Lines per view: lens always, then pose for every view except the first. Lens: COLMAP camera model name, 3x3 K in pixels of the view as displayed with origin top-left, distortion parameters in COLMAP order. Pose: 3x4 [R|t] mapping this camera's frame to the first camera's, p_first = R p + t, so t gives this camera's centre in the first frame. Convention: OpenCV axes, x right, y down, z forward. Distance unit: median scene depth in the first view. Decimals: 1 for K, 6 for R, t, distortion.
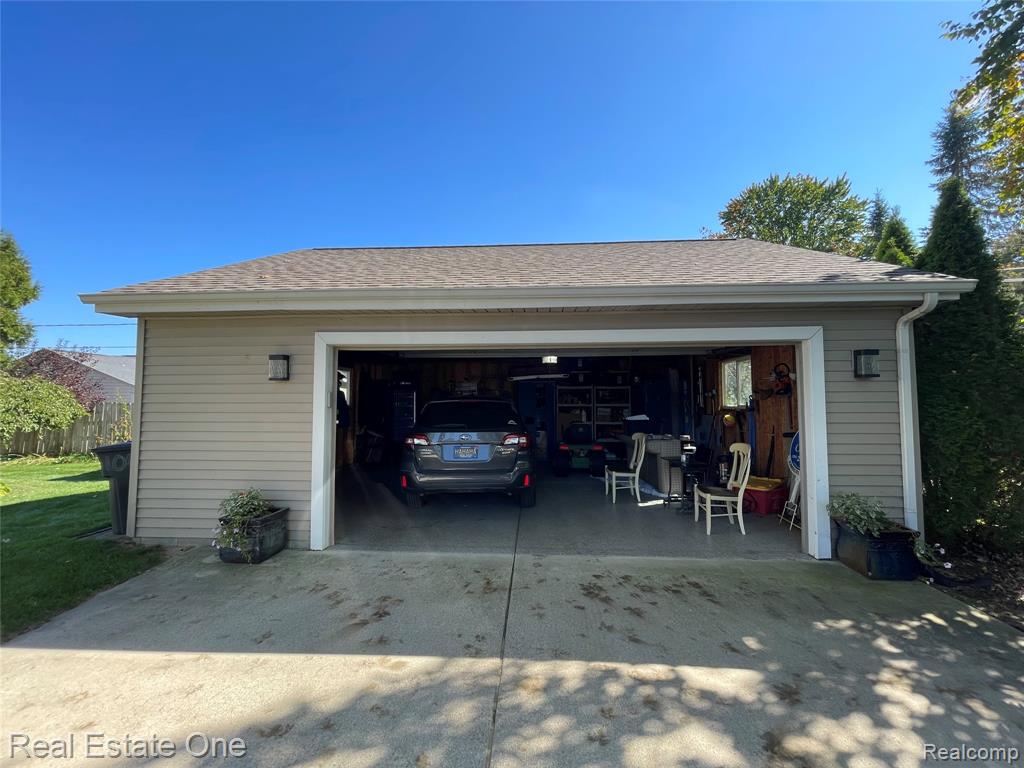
lens RADIAL K [[410.3, 0, 512.2], [0, 410.3, 383.3], [0, 0, 1]] dist [-0.002655, -0.000532]
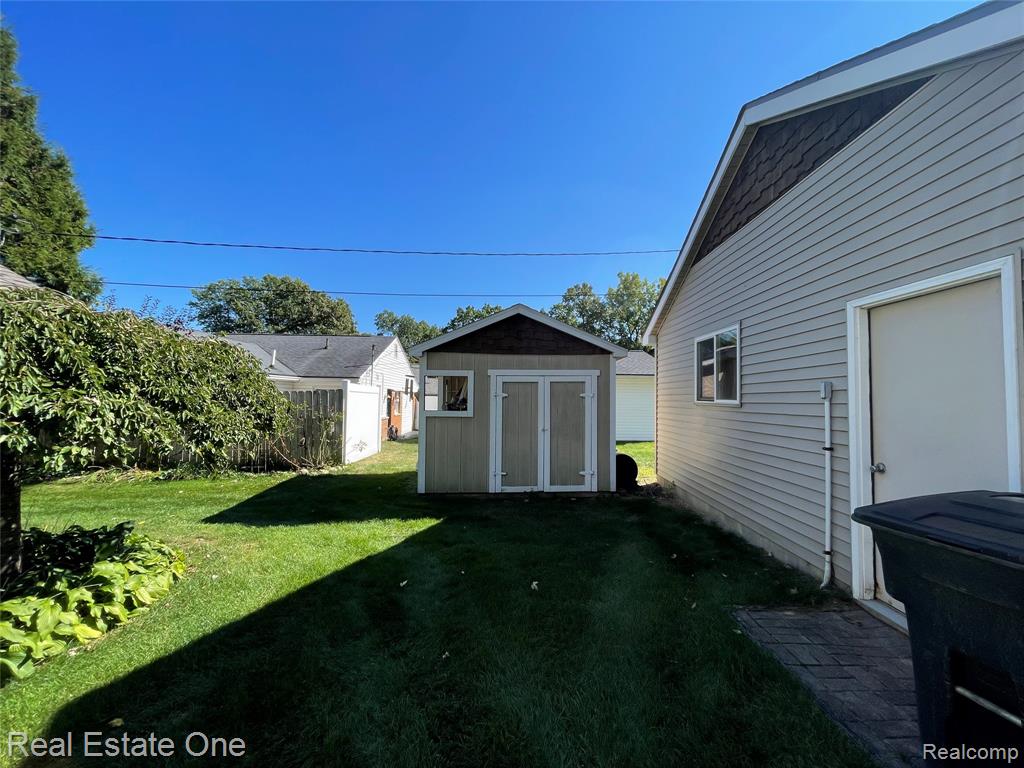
lens RADIAL K [[410.3, 0, 512.9], [0, 410.3, 384.9], [0, 0, 1]] dist [-0.002655, -0.000532]
pose [[0.999428, 0.017089, 0.029200, -0.552371], [-0.017375, 0.999803, 0.009549, 0.026504], [-0.029031, -0.010051, 0.999528, 0.317902]]
